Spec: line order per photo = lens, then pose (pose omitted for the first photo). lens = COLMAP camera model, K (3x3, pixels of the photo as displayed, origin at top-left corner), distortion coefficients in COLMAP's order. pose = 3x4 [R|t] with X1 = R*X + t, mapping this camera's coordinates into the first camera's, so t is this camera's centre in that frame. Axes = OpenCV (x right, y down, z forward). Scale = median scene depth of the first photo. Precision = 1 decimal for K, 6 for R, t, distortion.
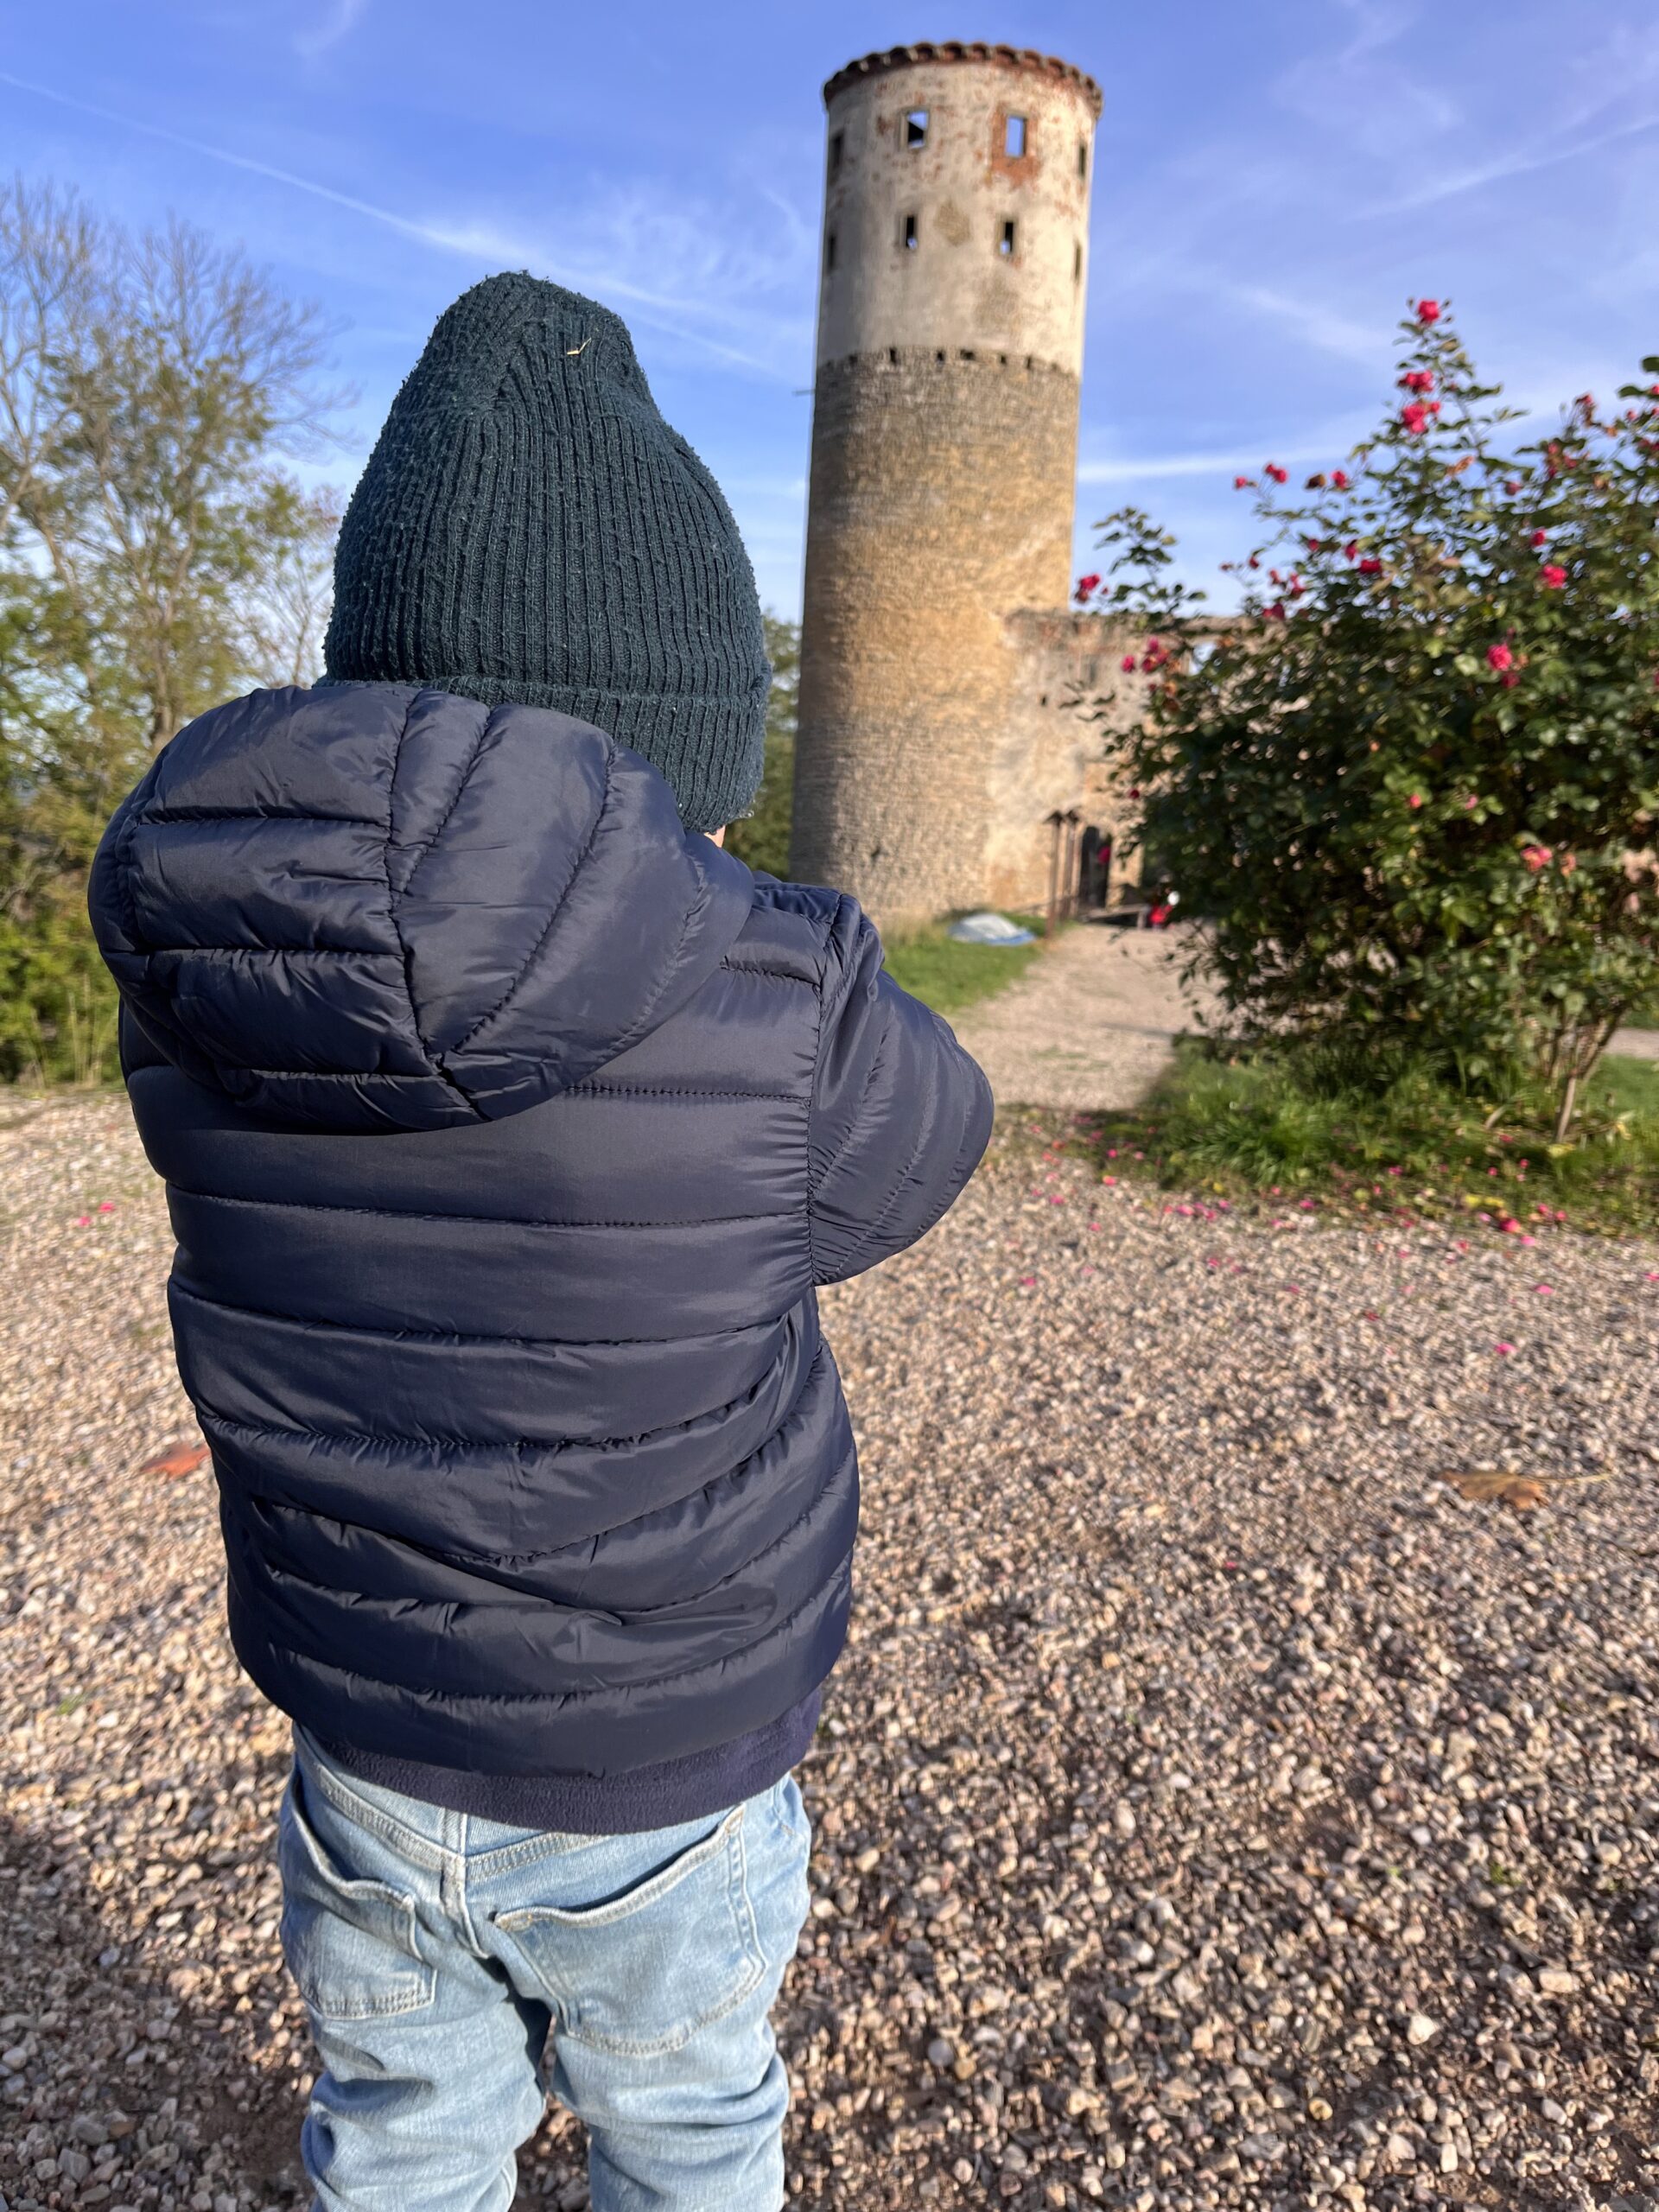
lens RADIAL K [[1668.9, 0, 829.1], [0, 1668.9, 1099.4], [0, 0, 1]] dist [0.049268, -0.073727]
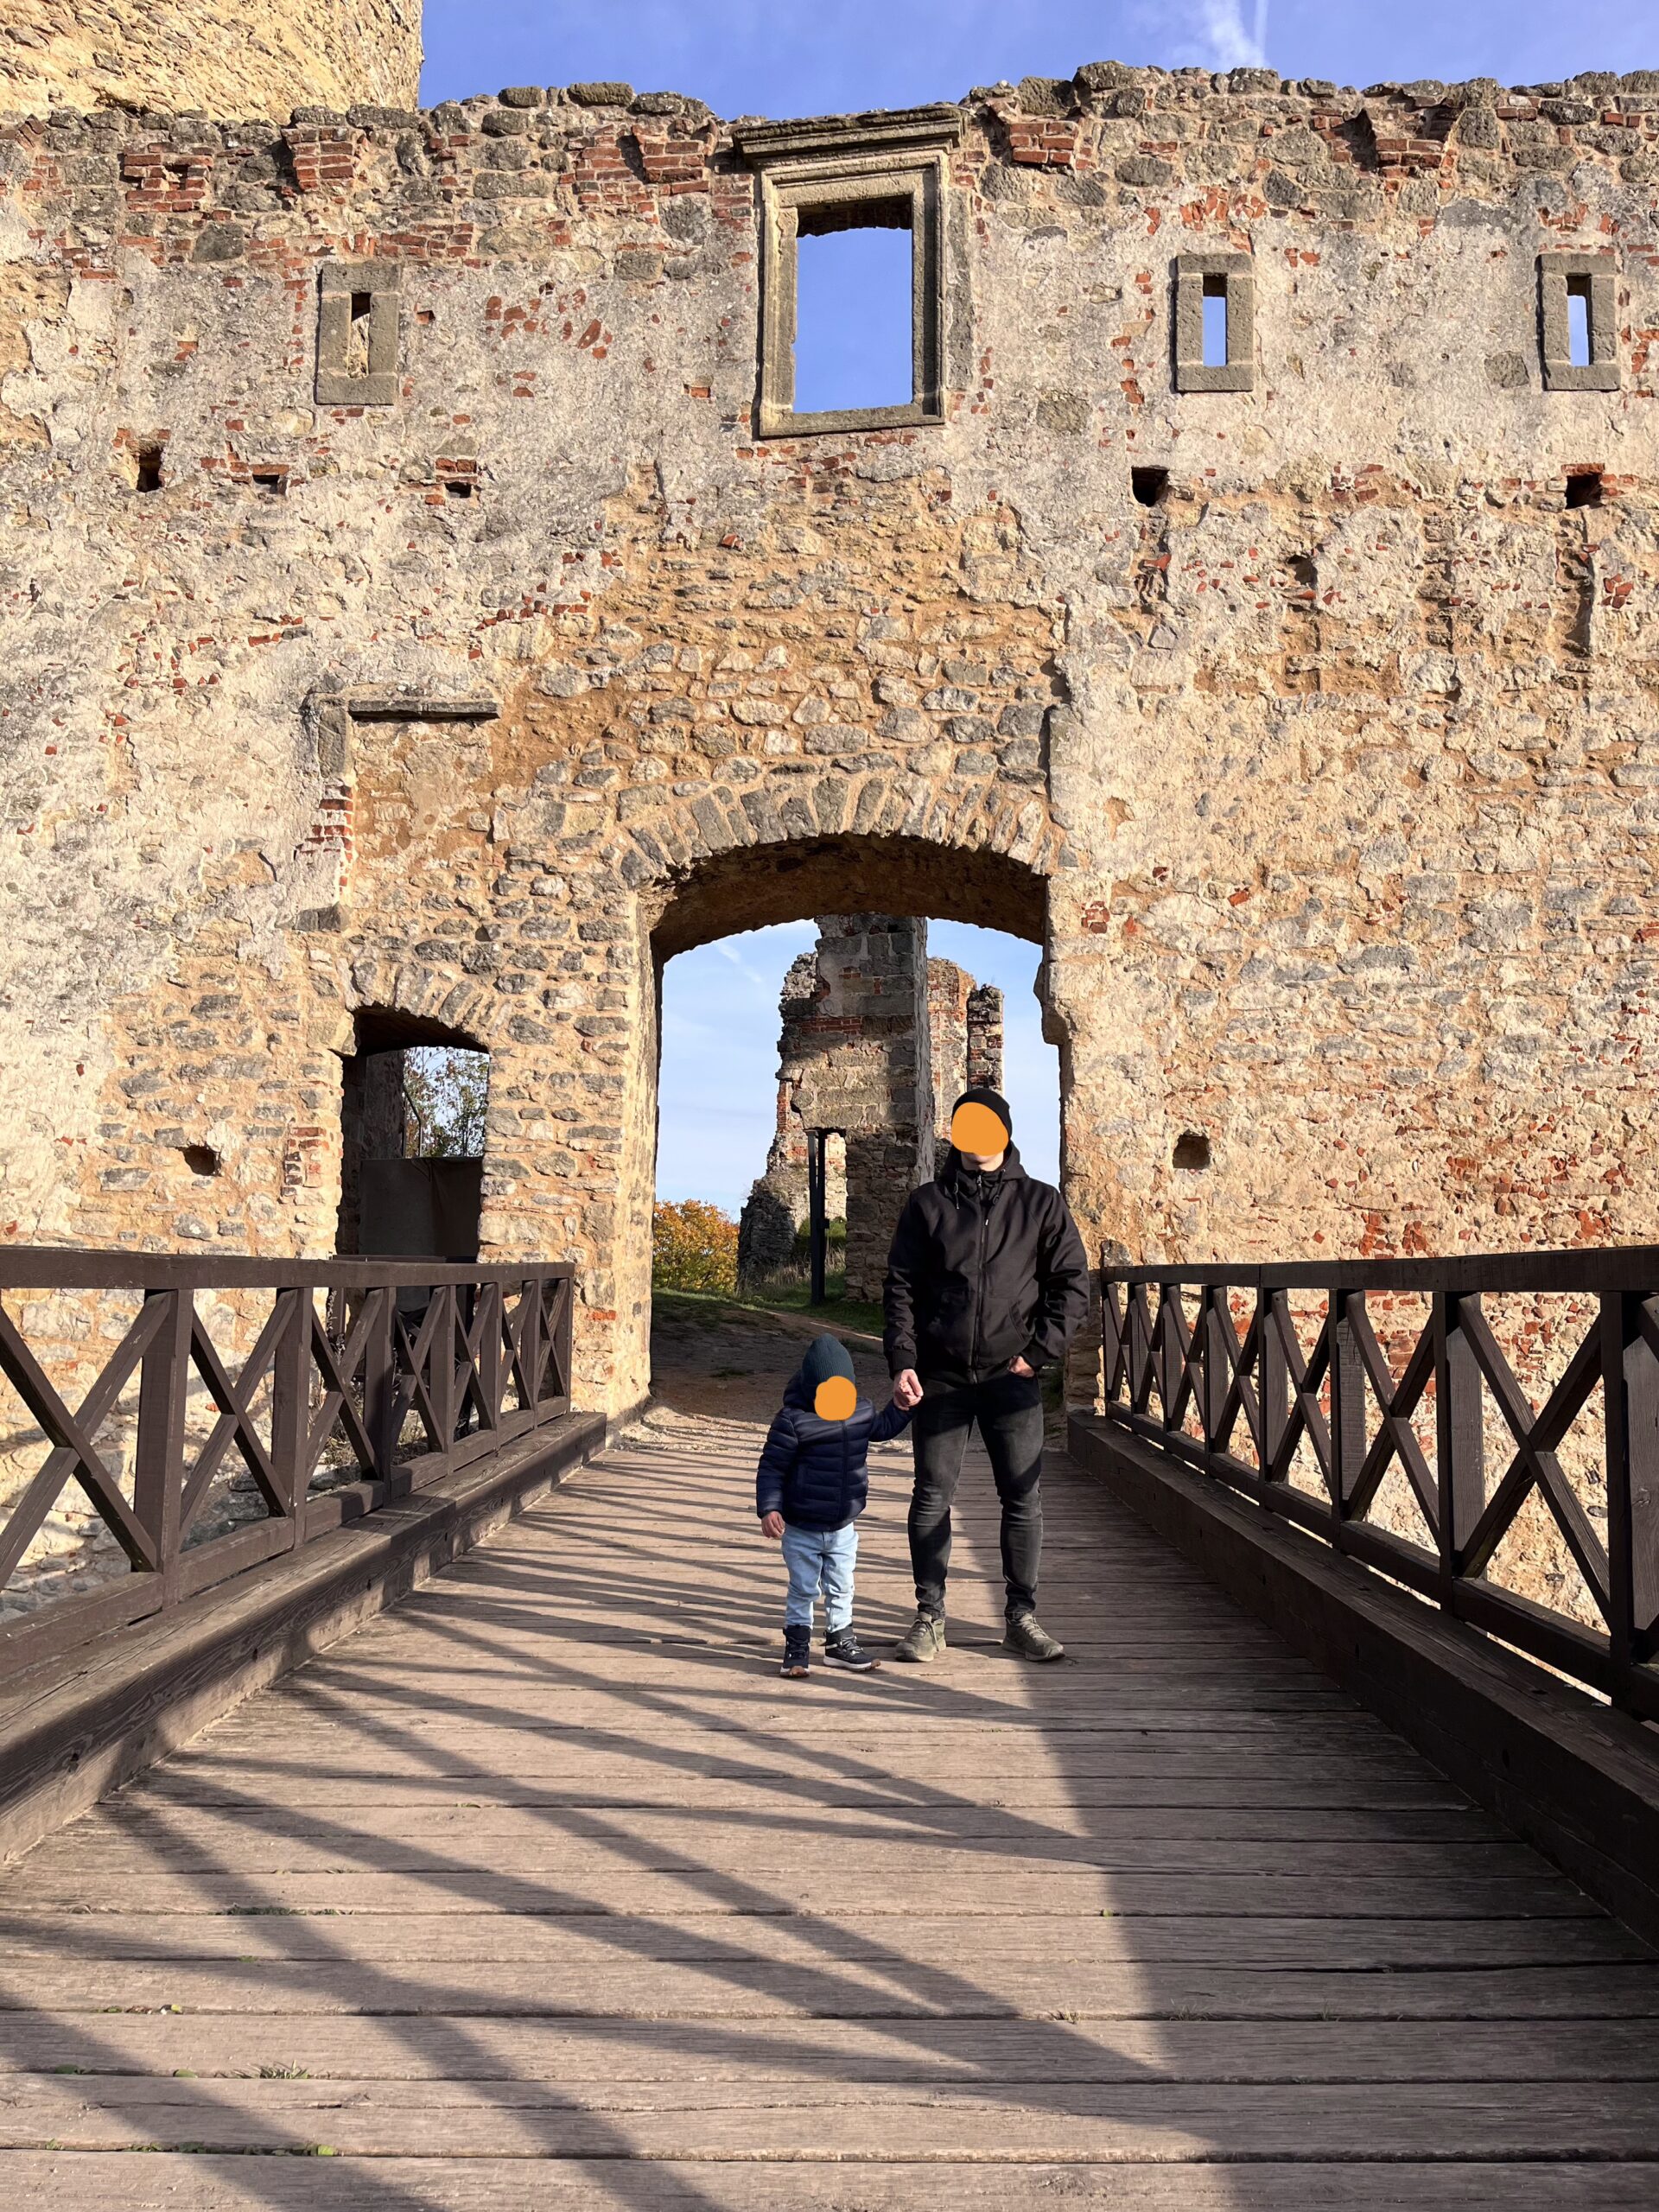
lens RADIAL K [[1668.9, 0, 819.4], [0, 1668.9, 1095.3], [0, 0, 1]] dist [0.049268, -0.073727]
pose [[0.993517, -0.031023, 0.109367, 0.194421], [0.058344, 0.964829, -0.256323, -0.099625], [-0.097568, 0.261043, 0.960384, 0.823533]]
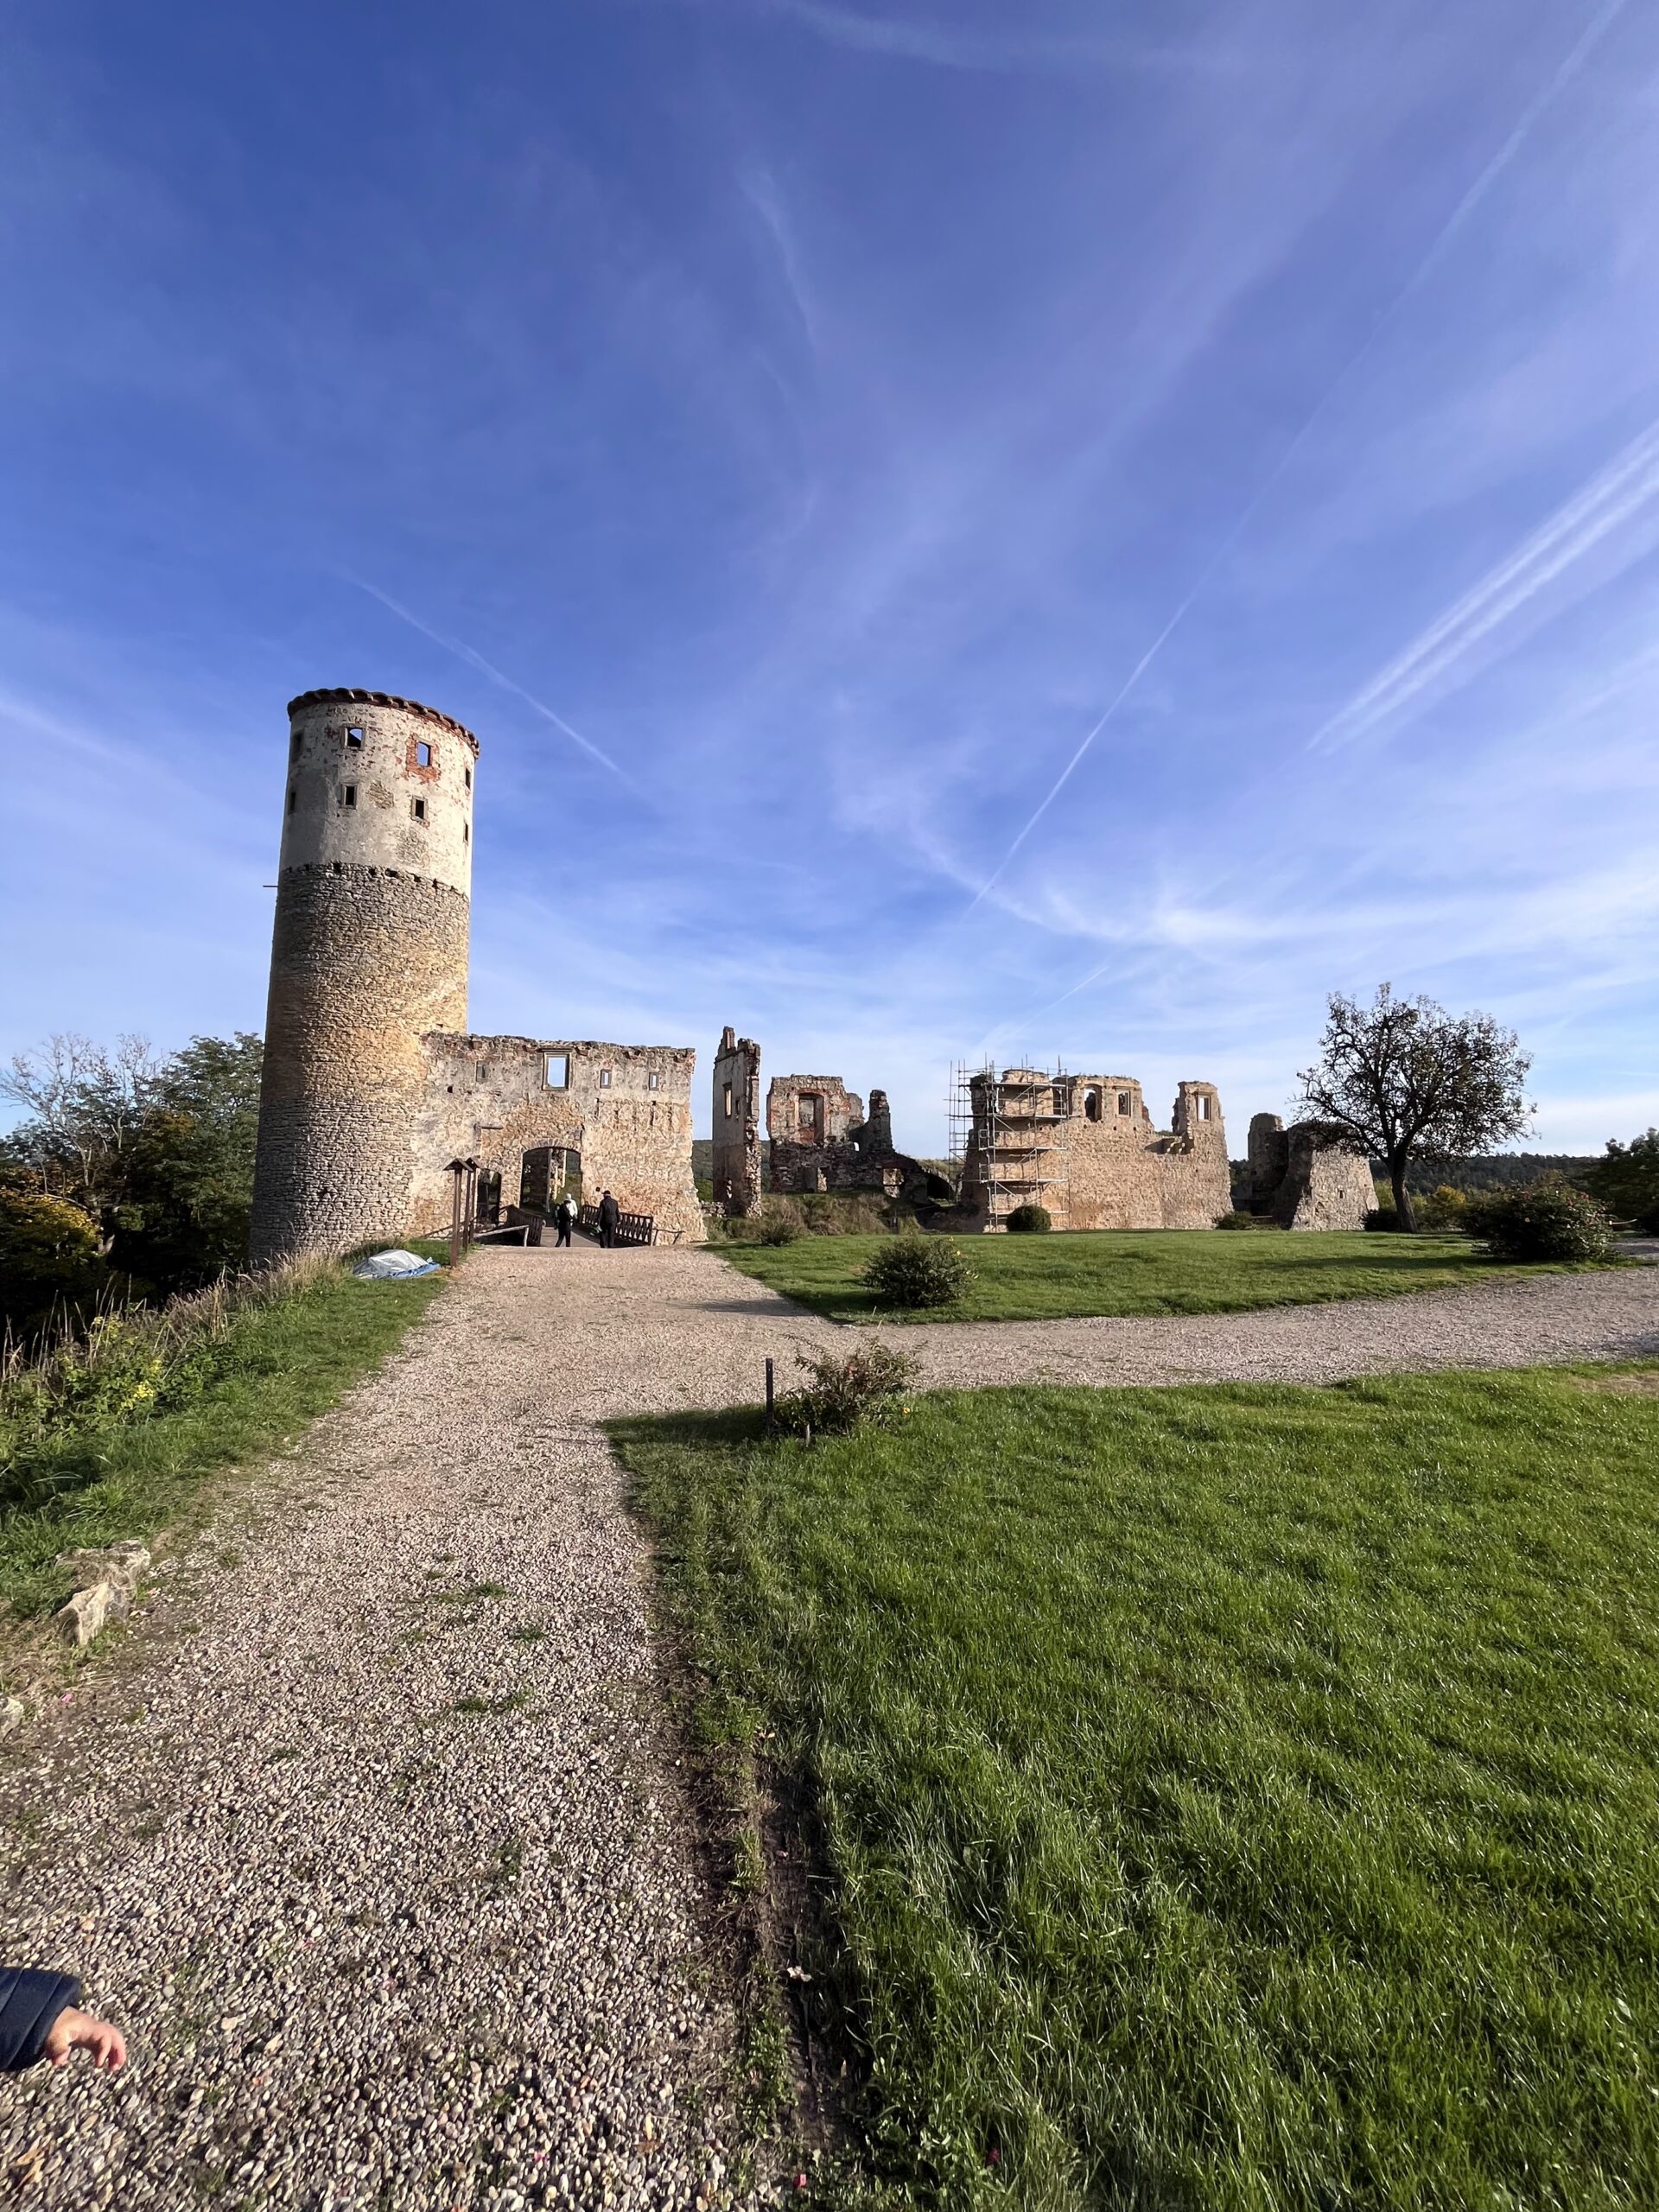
lens RADIAL K [[890.0, 0, 834.3], [0, 890.0, 1099.8], [0, 0, 1]] dist [-0.006455, 0.000327]
pose [[0.864311, 0.007955, 0.502896, 0.024443], [0.107770, 0.973723, -0.200622, -0.029438], [-0.491277, 0.227597, 0.840742, 0.153639]]
